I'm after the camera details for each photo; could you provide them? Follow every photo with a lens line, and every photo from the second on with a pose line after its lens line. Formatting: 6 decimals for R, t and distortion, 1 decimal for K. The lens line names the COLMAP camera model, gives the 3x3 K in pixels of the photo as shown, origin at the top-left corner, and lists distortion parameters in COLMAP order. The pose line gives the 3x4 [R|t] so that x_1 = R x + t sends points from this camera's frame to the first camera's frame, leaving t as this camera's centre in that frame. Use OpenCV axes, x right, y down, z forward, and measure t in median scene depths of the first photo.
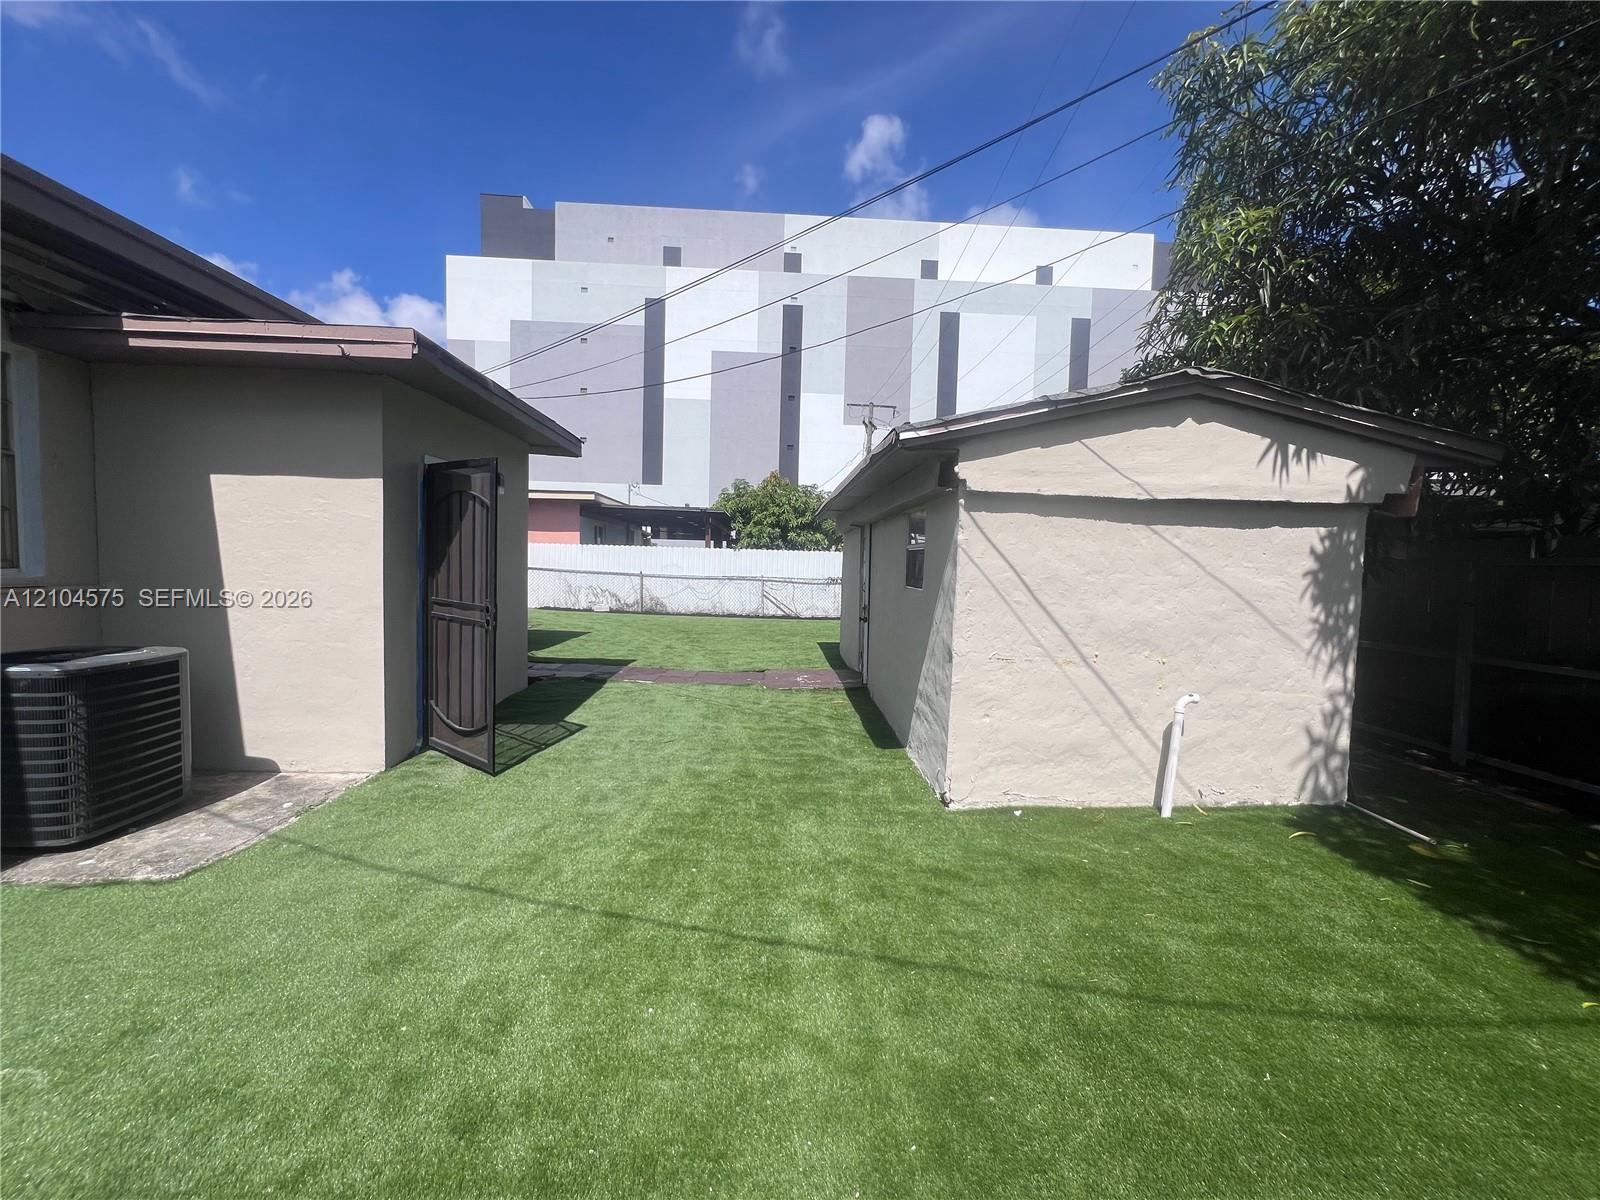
lens RADIAL K [[635.7, 0, 796.9], [0, 635.7, 594.0], [0, 0, 1]] dist [-0.000712, -0.000091]
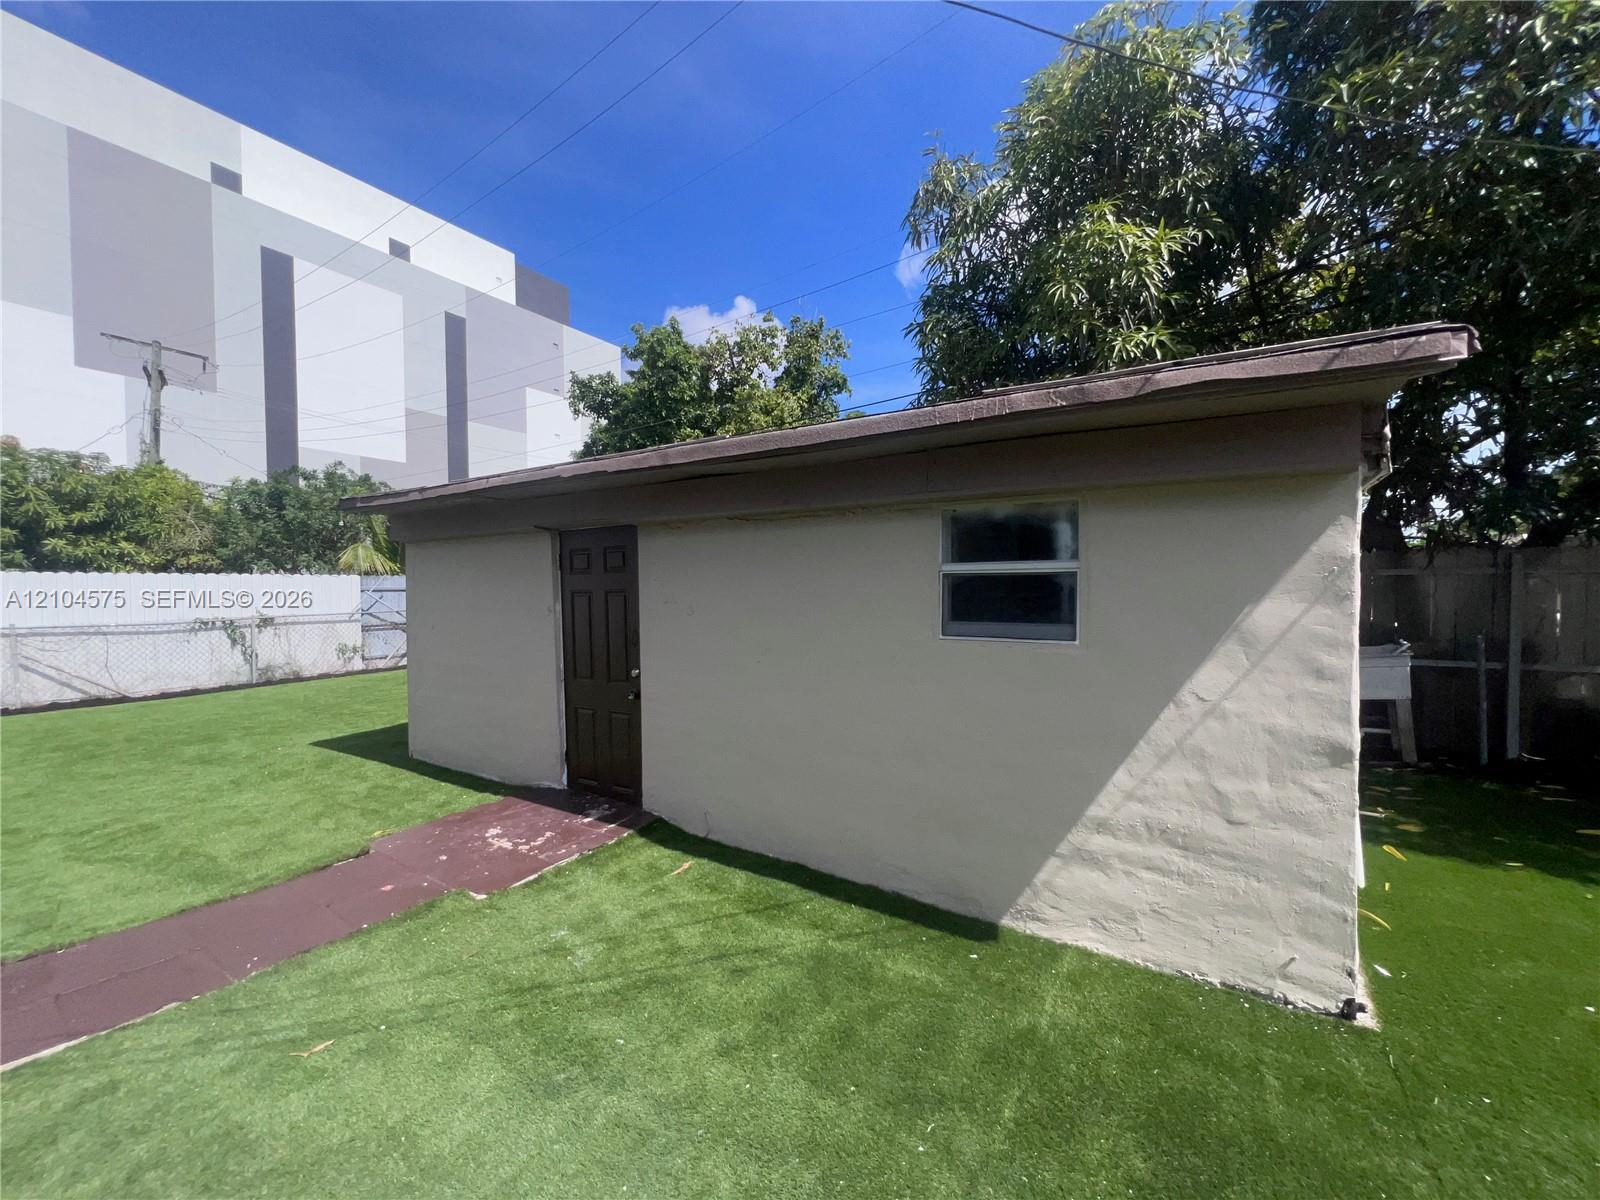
lens RADIAL K [[635.7, 0, 795.9], [0, 635.7, 598.6], [0, 0, 1]] dist [-0.000712, -0.000091]
pose [[0.570685, -0.048137, 0.819757, -0.090822], [0.062506, 0.997931, 0.015085, -0.016056], [-0.818787, 0.042630, 0.572512, 0.191098]]
